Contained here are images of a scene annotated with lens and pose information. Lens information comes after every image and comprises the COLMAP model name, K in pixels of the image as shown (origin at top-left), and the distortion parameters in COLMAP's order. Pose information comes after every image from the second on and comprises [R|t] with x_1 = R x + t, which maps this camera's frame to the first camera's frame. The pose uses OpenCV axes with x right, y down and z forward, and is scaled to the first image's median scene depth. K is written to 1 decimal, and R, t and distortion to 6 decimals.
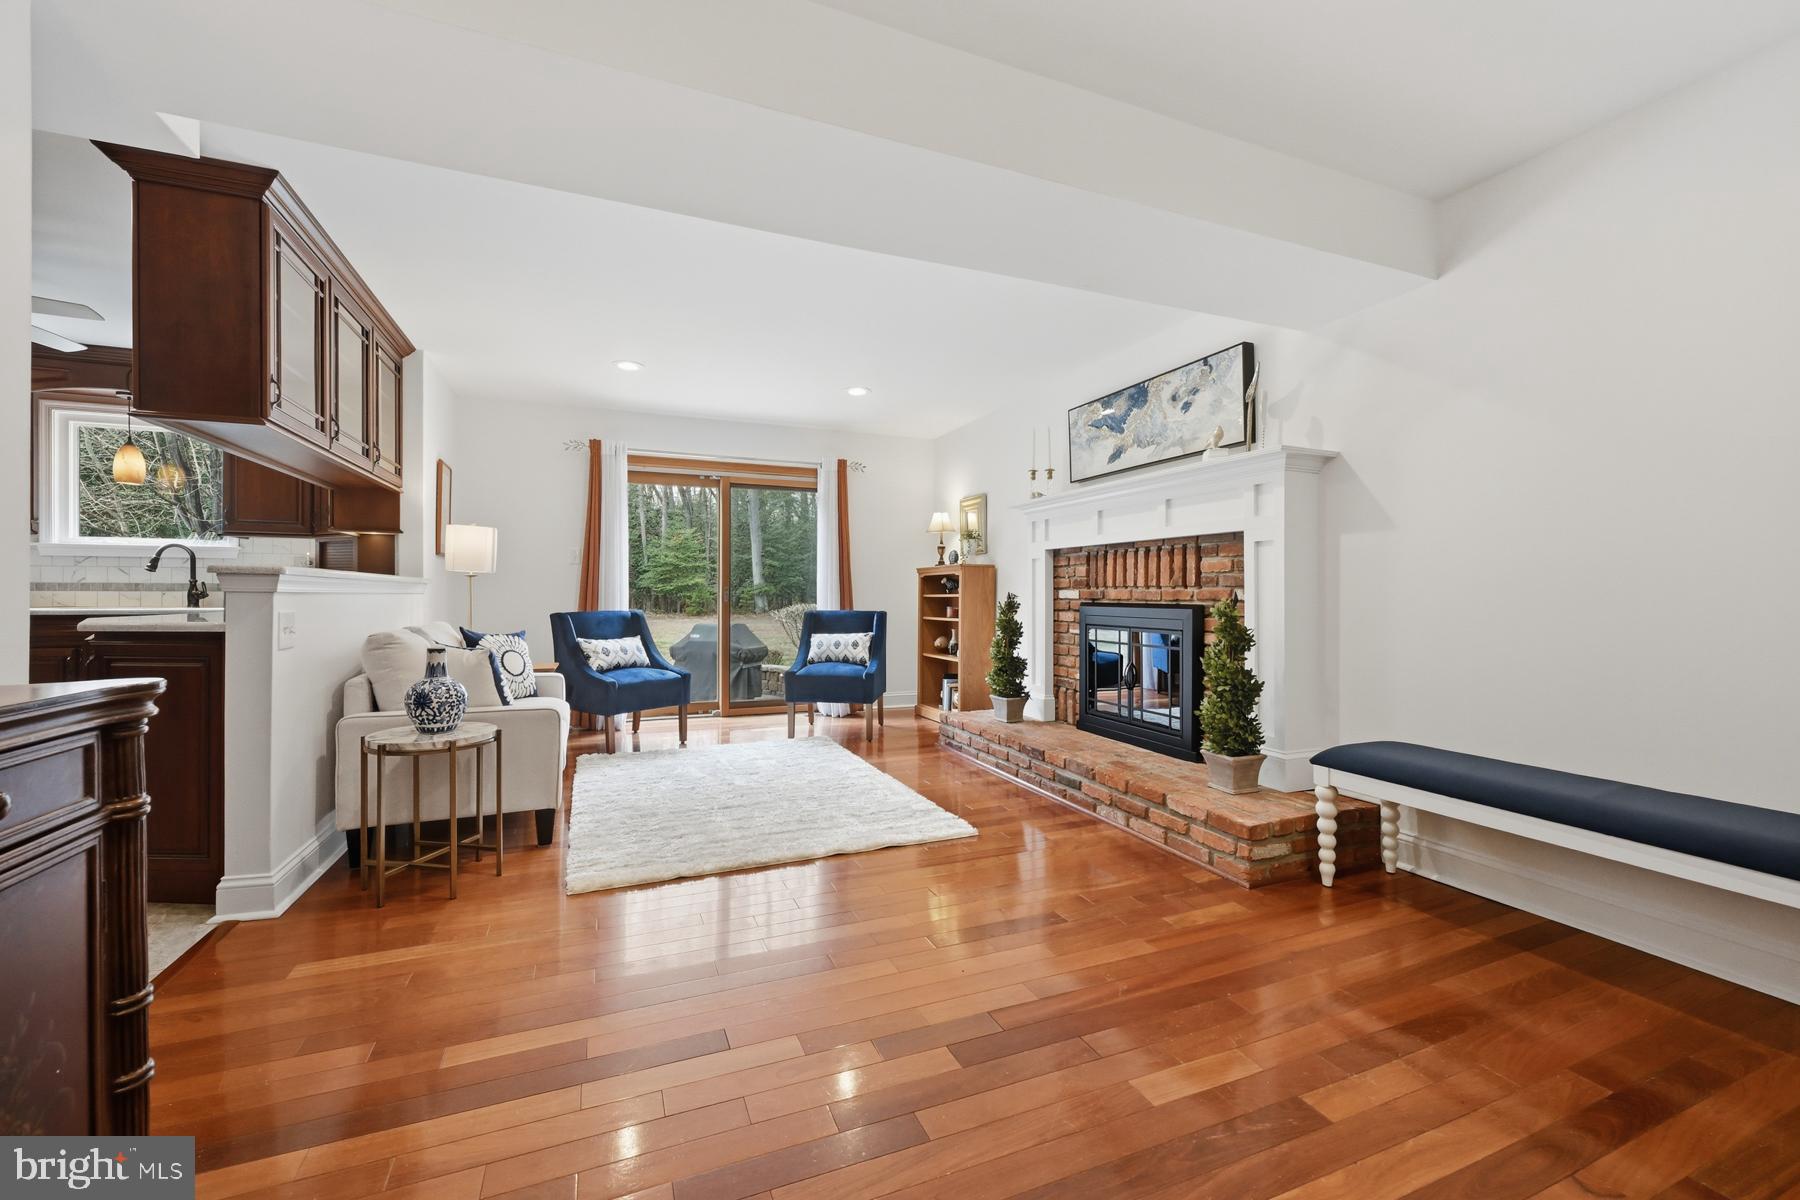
lens RADIAL K [[720.0, 0, 896.9], [0, 720.0, 596.4], [0, 0, 1]] dist [0.000313, -0.000420]
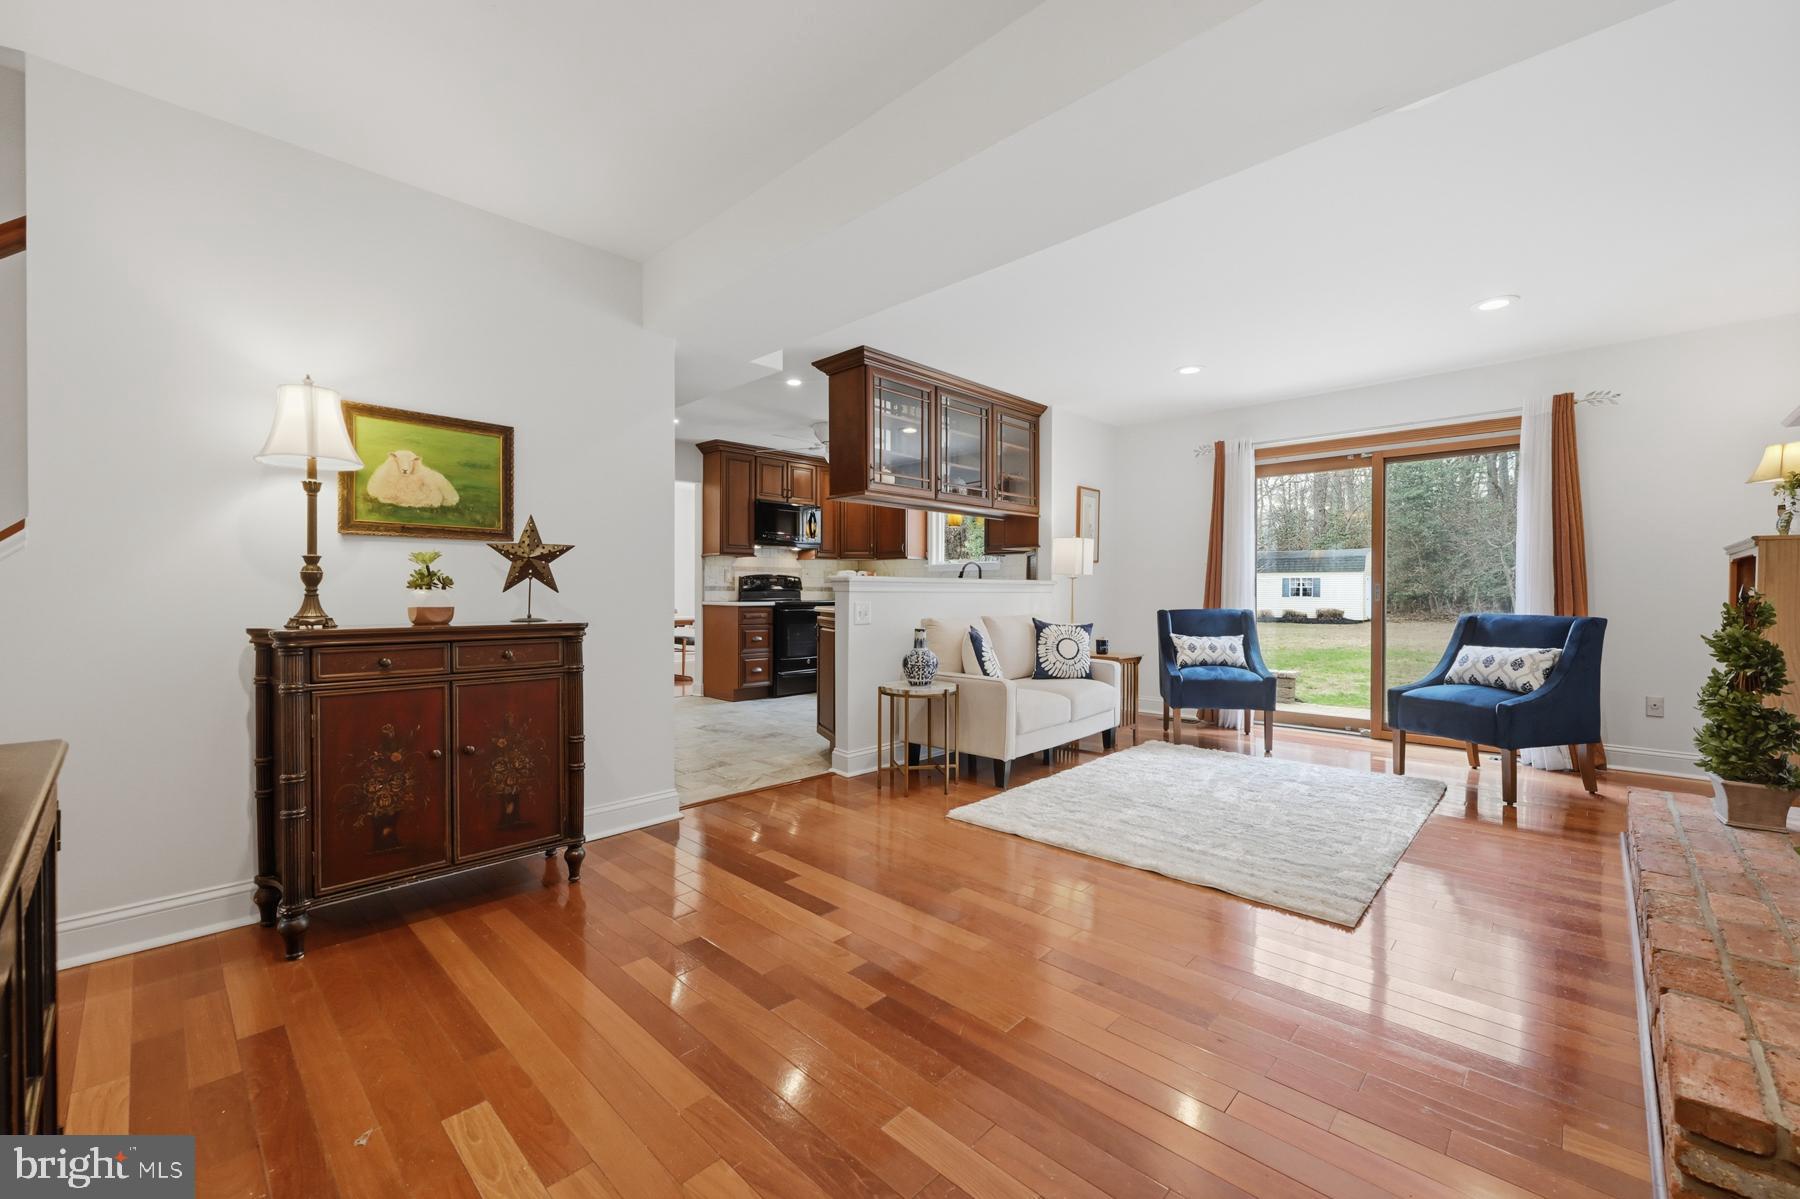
lens RADIAL K [[720.0, 0, 903.9], [0, 720.0, 597.3], [0, 0, 1]] dist [0.000313, -0.000420]
pose [[0.408222, 0.002664, -0.912879, 0.396778], [-0.001746, 0.999996, 0.002137, 0.002353], [0.912881, 0.000722, 0.408225, 0.207294]]
